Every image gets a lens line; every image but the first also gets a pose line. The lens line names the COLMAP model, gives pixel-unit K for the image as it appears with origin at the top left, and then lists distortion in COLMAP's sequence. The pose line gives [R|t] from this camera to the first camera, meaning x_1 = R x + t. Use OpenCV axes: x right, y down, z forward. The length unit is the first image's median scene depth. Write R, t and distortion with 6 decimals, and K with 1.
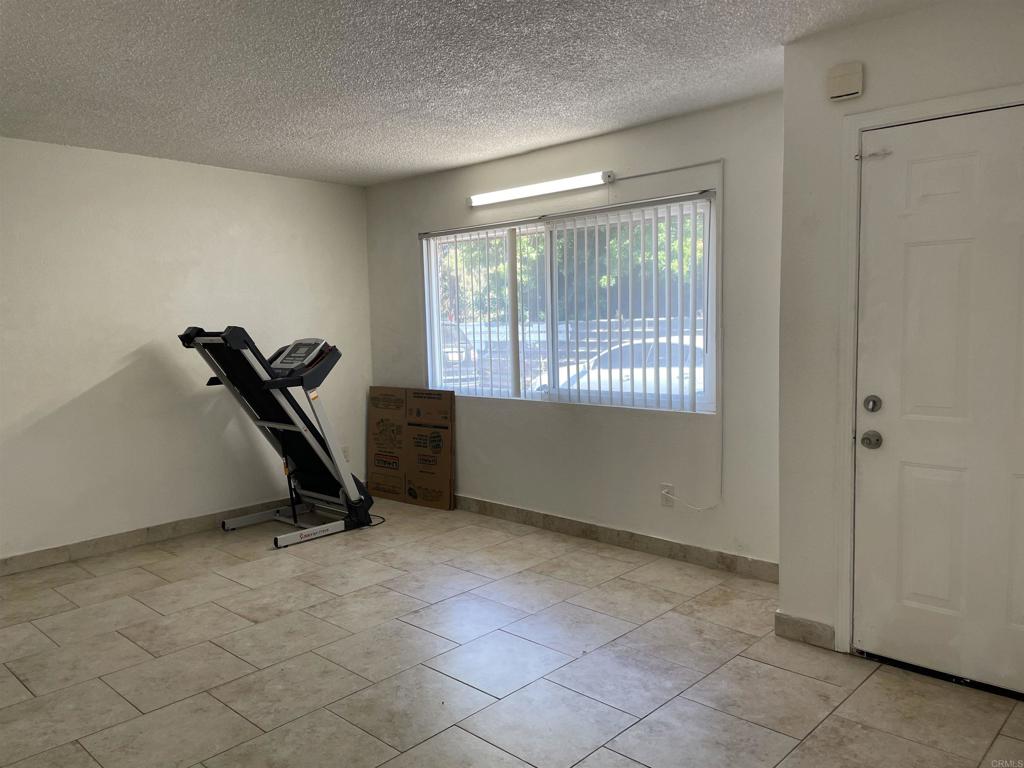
lens RADIAL K [[770.5, 0, 512.0], [0, 770.5, 384.0], [0, 0, 1]] dist [0.088686, -0.107400]
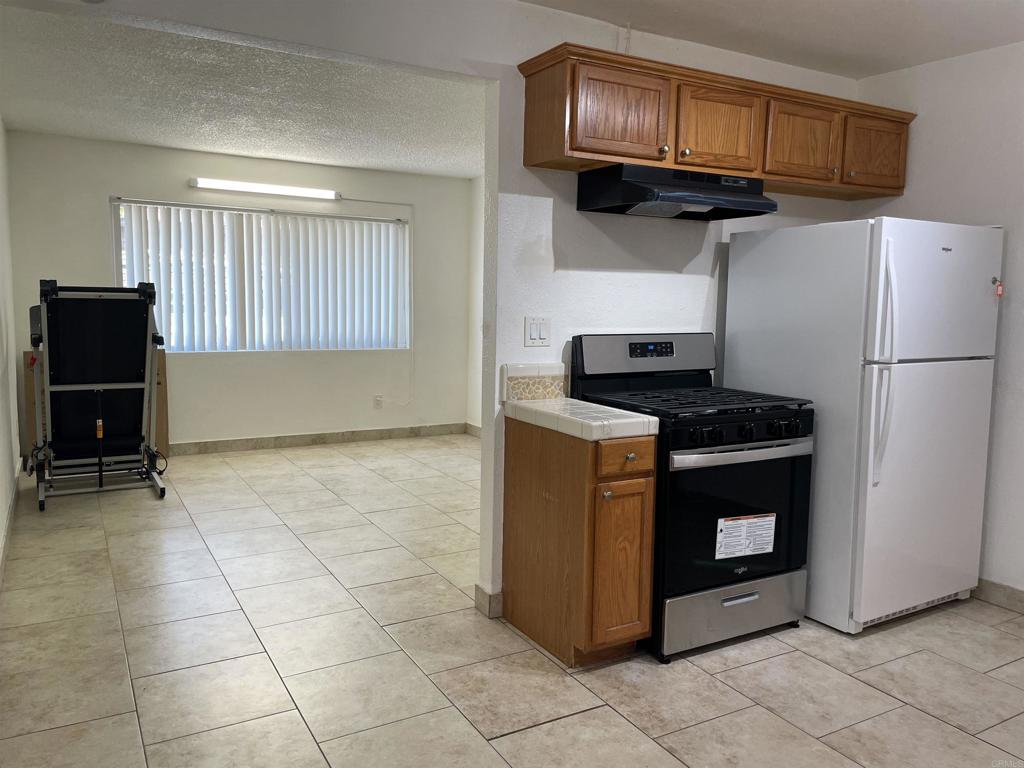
lens RADIAL K [[770.5, 0, 512.0], [0, 770.5, 384.0], [0, 0, 1]] dist [0.088686, -0.107400]
pose [[0.275453, -0.074616, 0.958414, -1.239299], [0.053901, 0.996614, 0.062098, 0.020239], [-0.959802, 0.034555, 0.278542, 0.268897]]
